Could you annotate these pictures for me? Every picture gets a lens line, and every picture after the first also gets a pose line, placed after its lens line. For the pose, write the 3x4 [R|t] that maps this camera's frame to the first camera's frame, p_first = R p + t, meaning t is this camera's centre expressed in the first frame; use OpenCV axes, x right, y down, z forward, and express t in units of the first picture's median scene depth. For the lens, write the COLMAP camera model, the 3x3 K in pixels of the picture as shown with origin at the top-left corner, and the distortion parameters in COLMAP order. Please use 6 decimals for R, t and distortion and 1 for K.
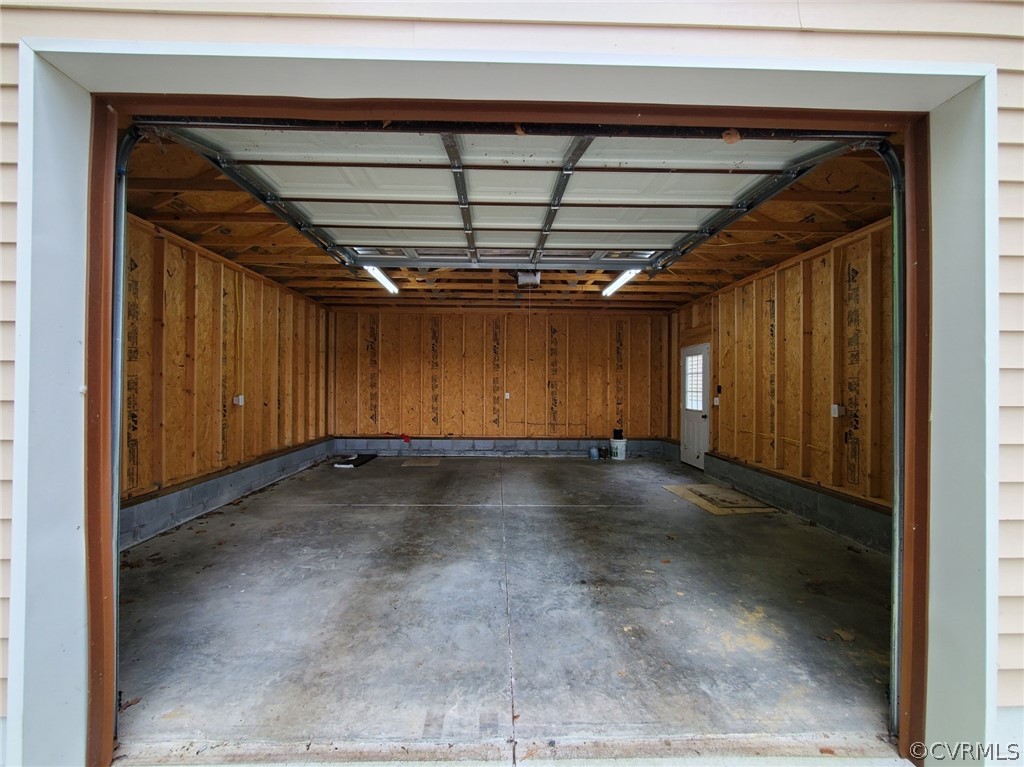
lens RADIAL K [[416.0, 0, 512.0], [0, 416.0, 383.5], [0, 0, 1]] dist [-0.002962, 0.000190]
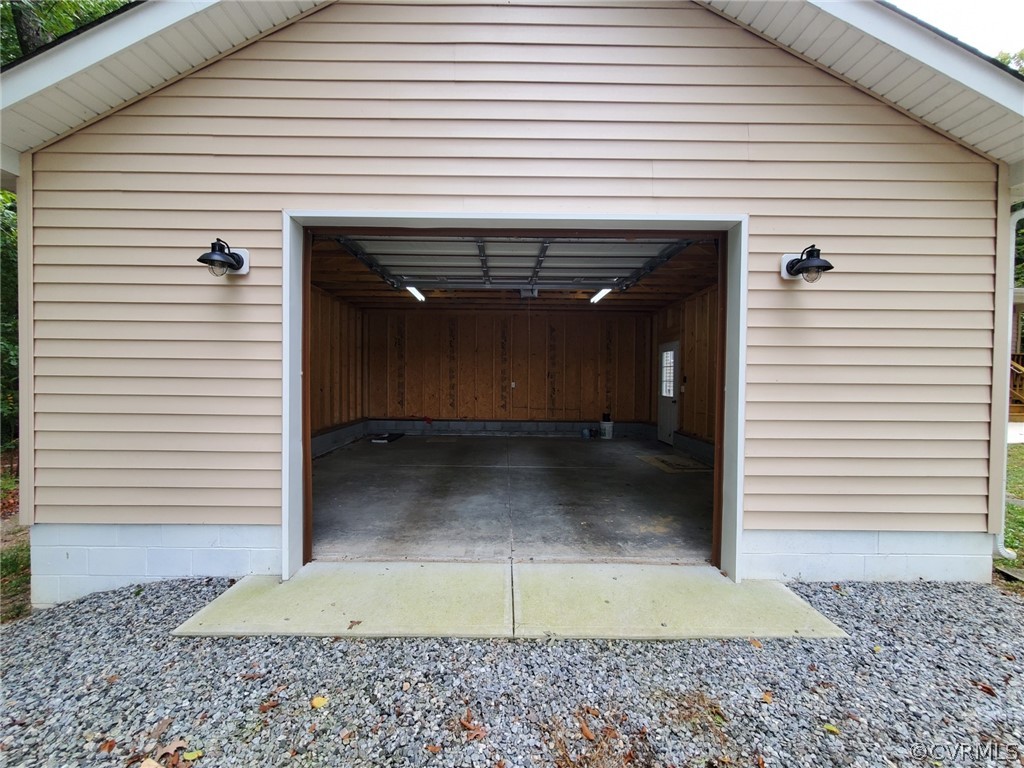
lens RADIAL K [[416.0, 0, 512.0], [0, 416.0, 384.0], [0, 0, 1]] dist [-0.002962, 0.000190]
pose [[0.999812, 0.002826, -0.019195, 0.010439], [-0.002448, 0.999804, 0.019654, 0.004934], [0.019247, -0.019604, 0.999623, -0.234273]]
